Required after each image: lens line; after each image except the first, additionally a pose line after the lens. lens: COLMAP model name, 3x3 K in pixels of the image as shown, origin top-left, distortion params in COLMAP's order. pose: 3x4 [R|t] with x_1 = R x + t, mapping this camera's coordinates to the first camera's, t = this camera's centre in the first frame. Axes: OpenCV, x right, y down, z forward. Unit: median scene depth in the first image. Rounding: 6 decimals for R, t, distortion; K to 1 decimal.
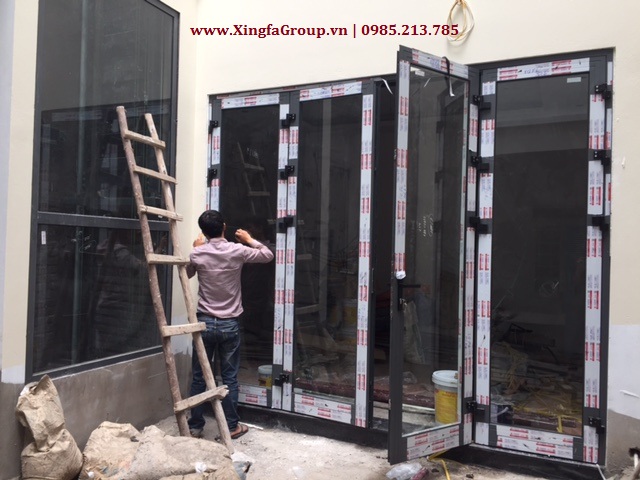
lens RADIAL K [[539.3, 0, 323.0], [0, 539.3, 240.5], [0, 0, 1]] dist [0.010152, -0.009272]
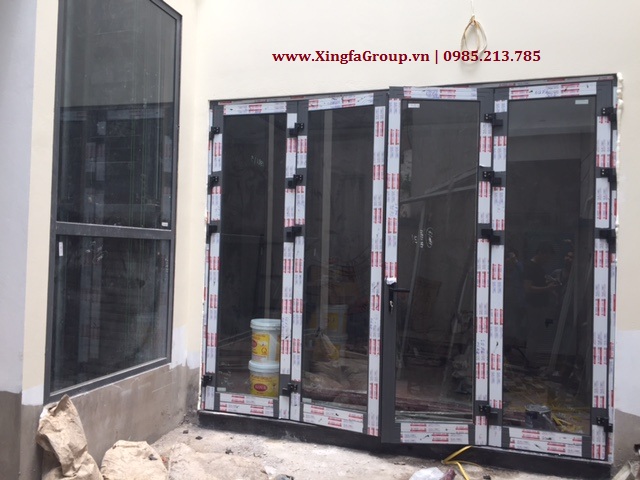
lens RADIAL K [[539.3, 0, 322.7], [0, 539.3, 239.6], [0, 0, 1]] dist [0.010152, -0.009272]
pose [[0.991750, 0.003222, 0.128144, -0.170144], [-0.002680, 0.999987, -0.004406, -0.017184], [-0.128157, 0.004026, 0.991746, 0.004793]]
